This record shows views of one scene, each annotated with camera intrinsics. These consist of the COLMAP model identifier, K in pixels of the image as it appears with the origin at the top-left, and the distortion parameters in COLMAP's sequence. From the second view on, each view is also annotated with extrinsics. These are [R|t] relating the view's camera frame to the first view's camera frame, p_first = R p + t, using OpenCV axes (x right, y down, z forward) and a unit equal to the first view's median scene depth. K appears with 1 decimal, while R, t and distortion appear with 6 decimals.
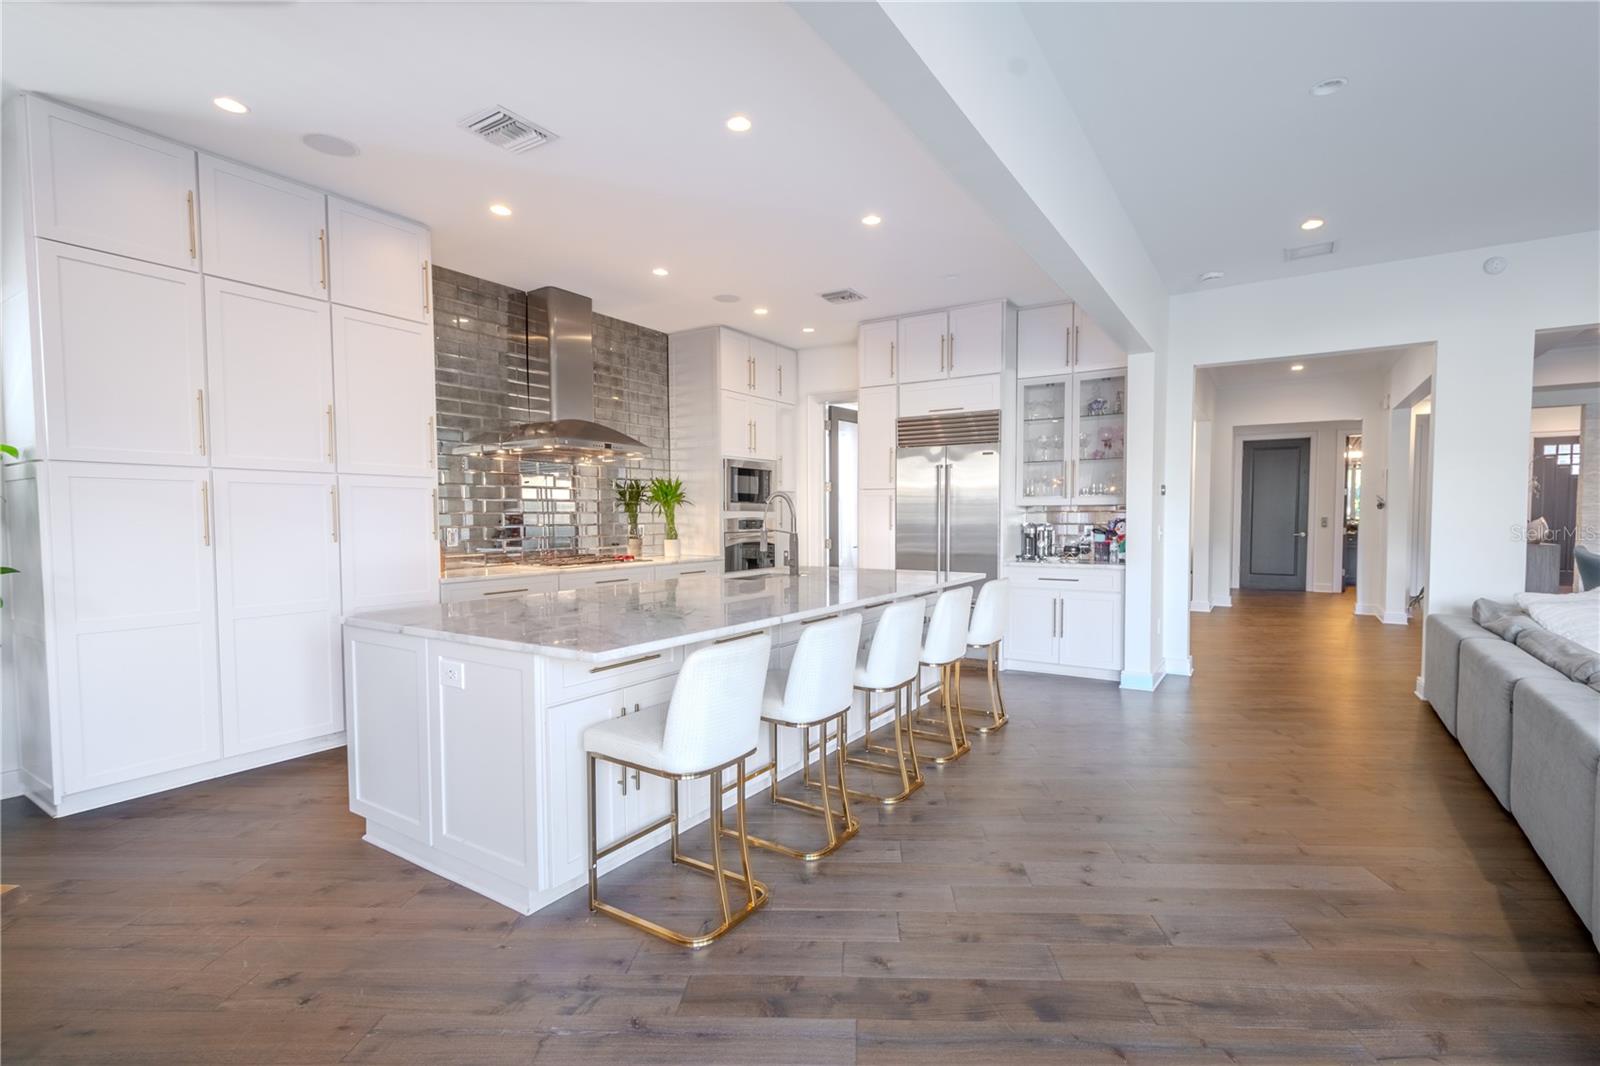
lens RADIAL K [[726.4, 0, 828.5], [0, 726.4, 544.0], [0, 0, 1]] dist [0.013333, -0.001234]
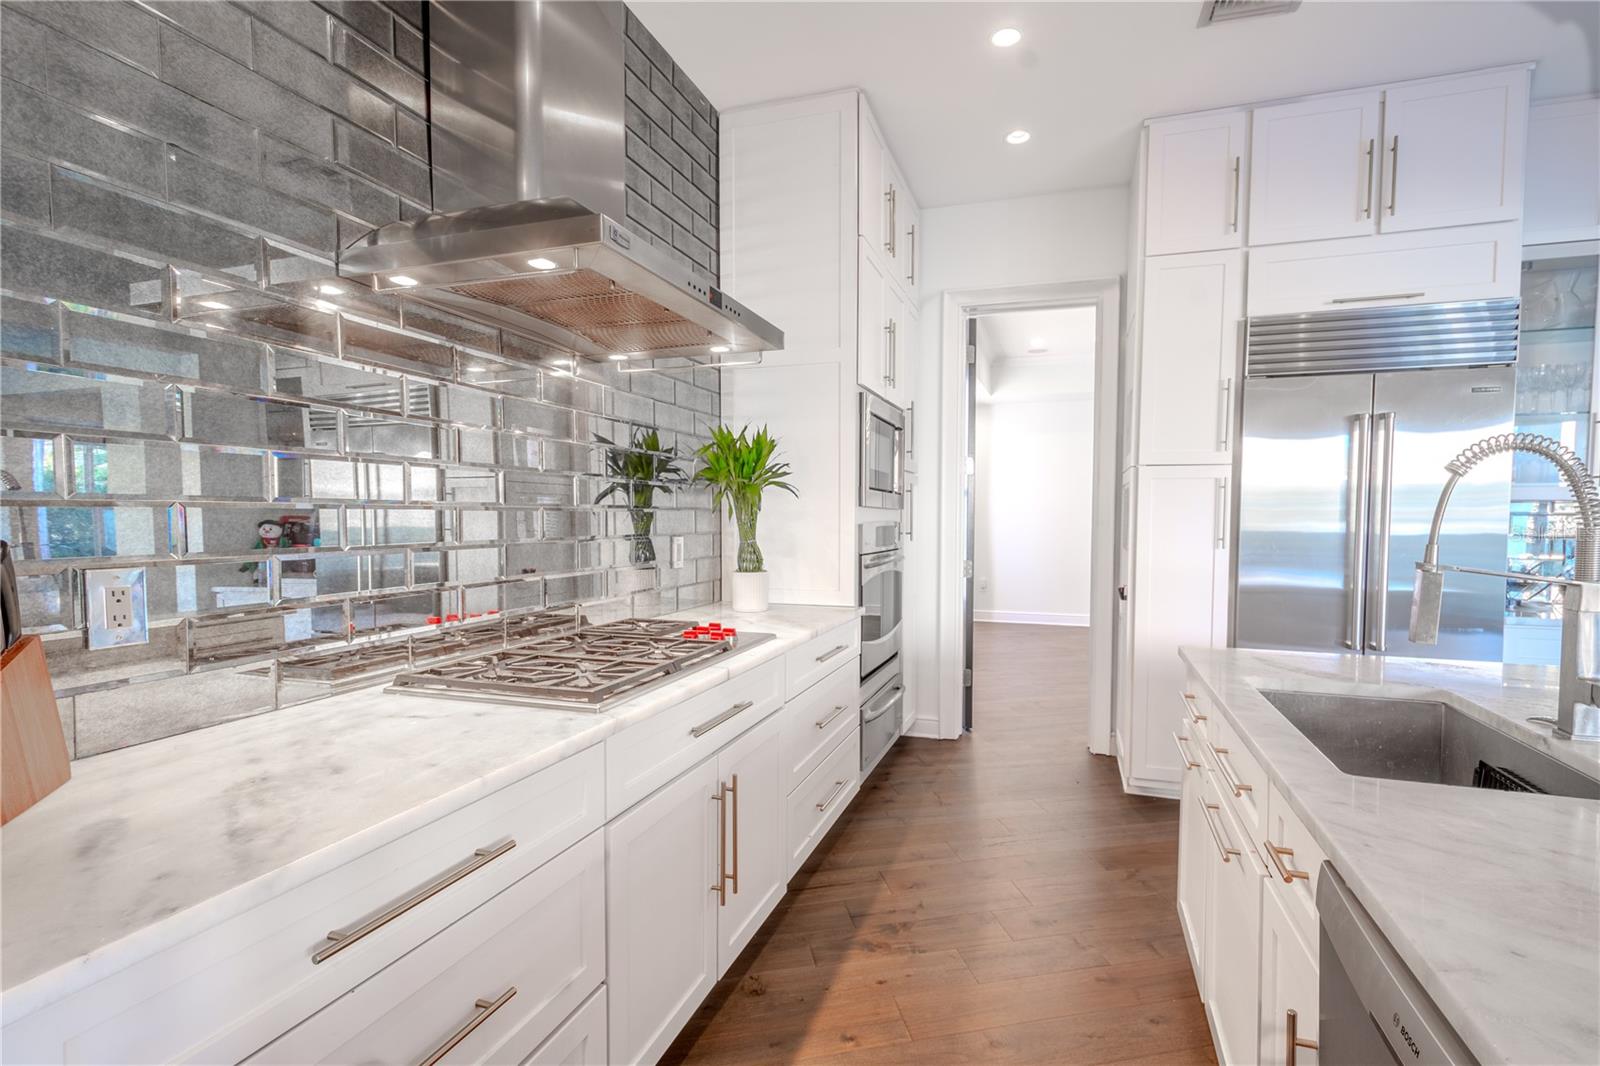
lens RADIAL K [[726.4, 0, 828.5], [0, 726.4, 544.0], [0, 0, 1]] dist [0.013333, -0.001234]
pose [[0.969086, -0.002938, 0.246704, -0.269743], [0.003510, 0.999992, -0.001877, -0.021866], [-0.246696, 0.002685, 0.969089, 0.555416]]
